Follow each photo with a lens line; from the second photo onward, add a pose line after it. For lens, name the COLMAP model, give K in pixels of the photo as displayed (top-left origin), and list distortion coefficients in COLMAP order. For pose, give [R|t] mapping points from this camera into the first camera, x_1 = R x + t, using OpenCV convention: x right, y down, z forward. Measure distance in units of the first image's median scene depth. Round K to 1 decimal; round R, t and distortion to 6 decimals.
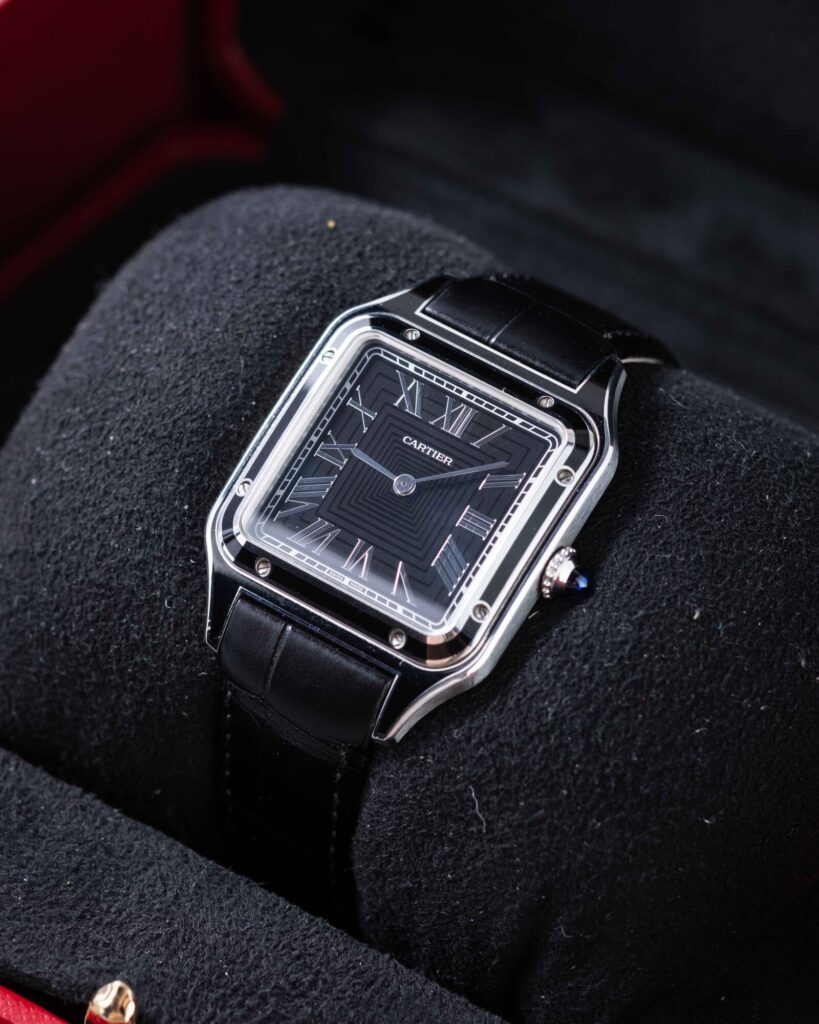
lens RADIAL K [[4129.9, 0, 402.6], [0, 4129.9, 512.9], [0, 0, 1]] dist [0.300278, 0.000000]
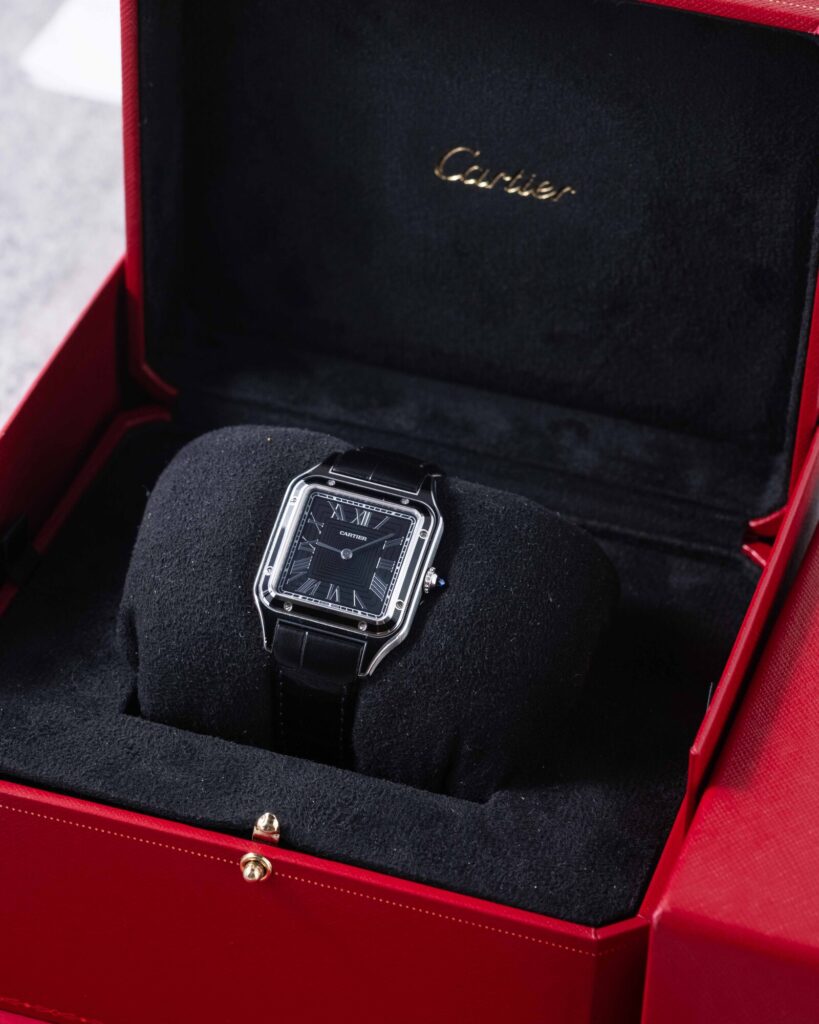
lens RADIAL K [[4129.9, 0, 409.5], [0, 4129.9, 509.9], [0, 0, 1]] dist [0.300278, 0.000000]
pose [[0.964635, -0.188447, 0.184302, -0.341540], [0.198413, 0.979418, -0.037046, 0.053730], [-0.173528, 0.072304, 0.982171, -1.020307]]
